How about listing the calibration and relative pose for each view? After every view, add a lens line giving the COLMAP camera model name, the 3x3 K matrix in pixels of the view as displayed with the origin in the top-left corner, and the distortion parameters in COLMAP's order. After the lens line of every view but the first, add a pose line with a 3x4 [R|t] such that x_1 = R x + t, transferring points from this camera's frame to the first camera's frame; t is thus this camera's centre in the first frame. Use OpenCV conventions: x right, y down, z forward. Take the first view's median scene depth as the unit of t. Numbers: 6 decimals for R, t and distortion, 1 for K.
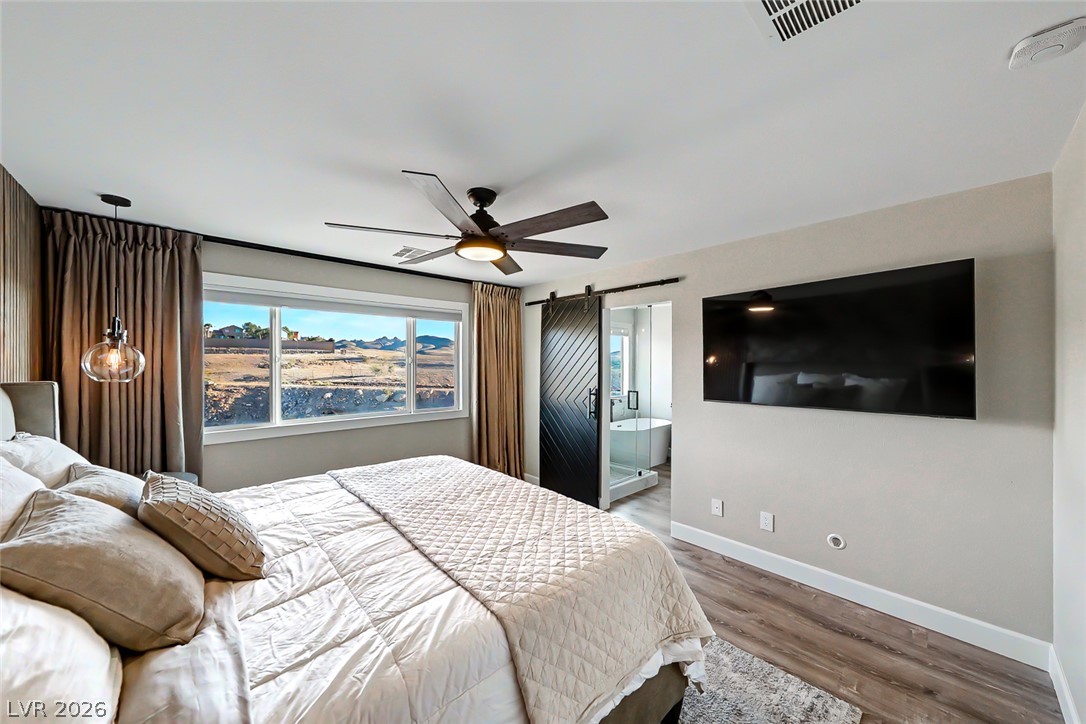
lens RADIAL K [[382.7, 0, 550.6], [0, 382.7, 362.4], [0, 0, 1]] dist [-0.002148, 0.000172]
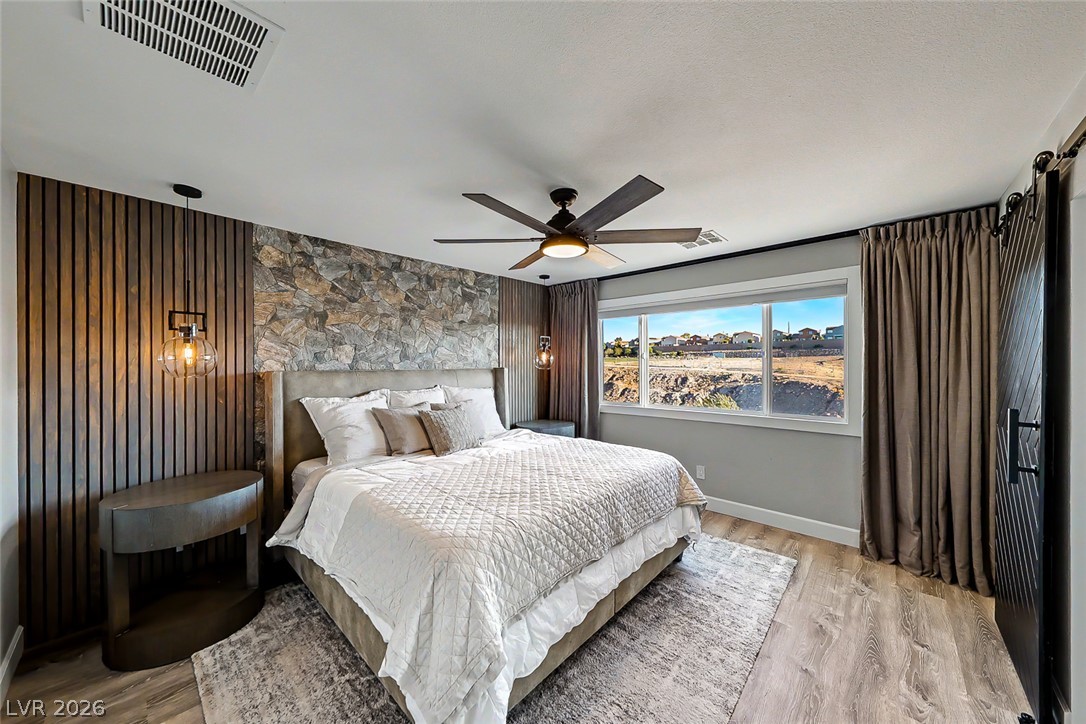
lens RADIAL K [[382.7, 0, 538.8], [0, 382.7, 364.5], [0, 0, 1]] dist [-0.002148, 0.000172]
pose [[0.073455, 0.004294, -0.997289, 0.527105], [0.009710, 0.999940, 0.005021, 0.011911], [0.997251, -0.010053, 0.073409, 0.515379]]
